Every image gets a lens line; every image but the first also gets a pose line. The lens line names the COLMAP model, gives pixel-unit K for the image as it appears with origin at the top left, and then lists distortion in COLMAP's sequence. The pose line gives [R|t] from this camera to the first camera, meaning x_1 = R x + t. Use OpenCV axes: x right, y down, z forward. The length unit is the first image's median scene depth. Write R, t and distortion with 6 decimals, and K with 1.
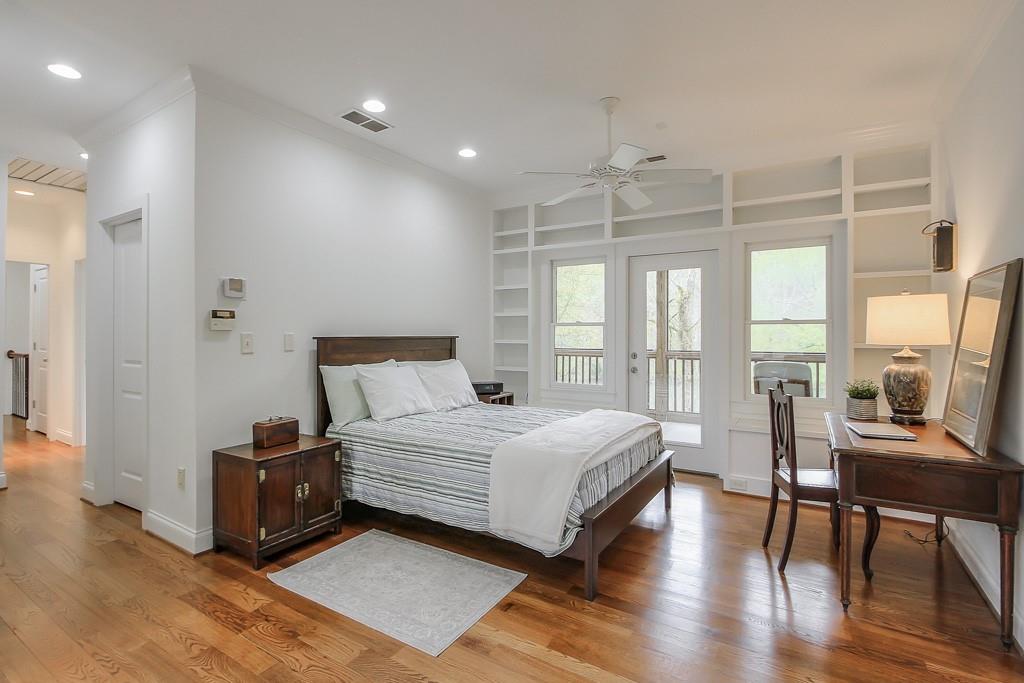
lens RADIAL K [[518.2, 0, 513.5], [0, 518.2, 336.2], [0, 0, 1]] dist [-0.014657, -0.000410]
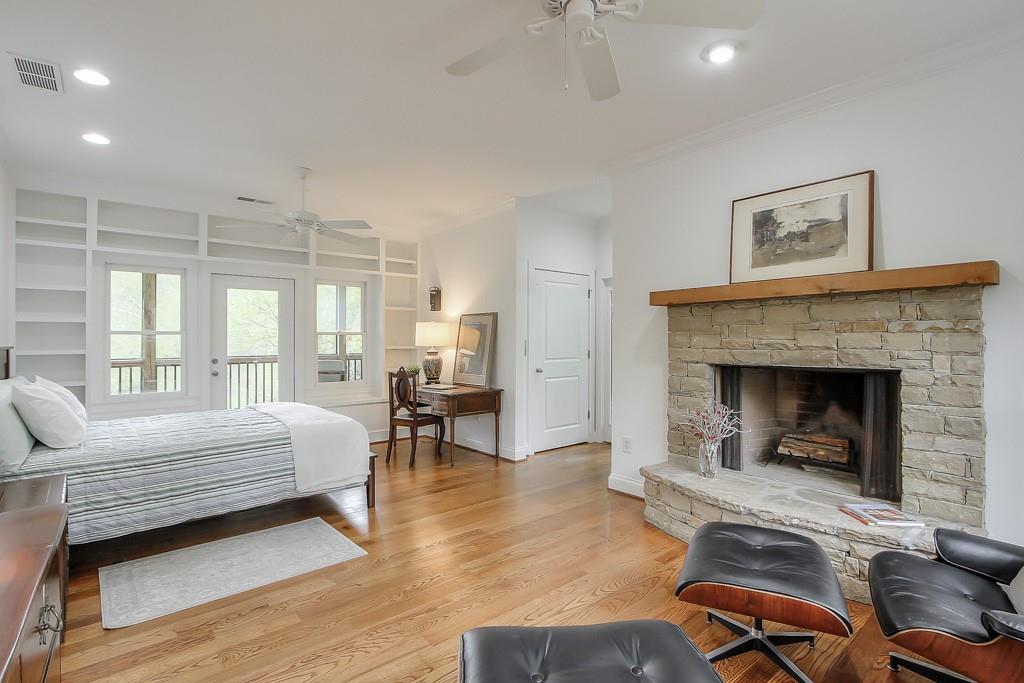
lens RADIAL K [[476.1, 0, 508.0], [0, 476.1, 343.0], [0, 0, 1]] dist [-0.013100, 0.000686]
pose [[0.308526, -0.009061, 0.951173, -0.759621], [0.010690, 0.999925, 0.006059, -0.002108], [-0.951156, 0.008298, 0.308600, 0.096818]]
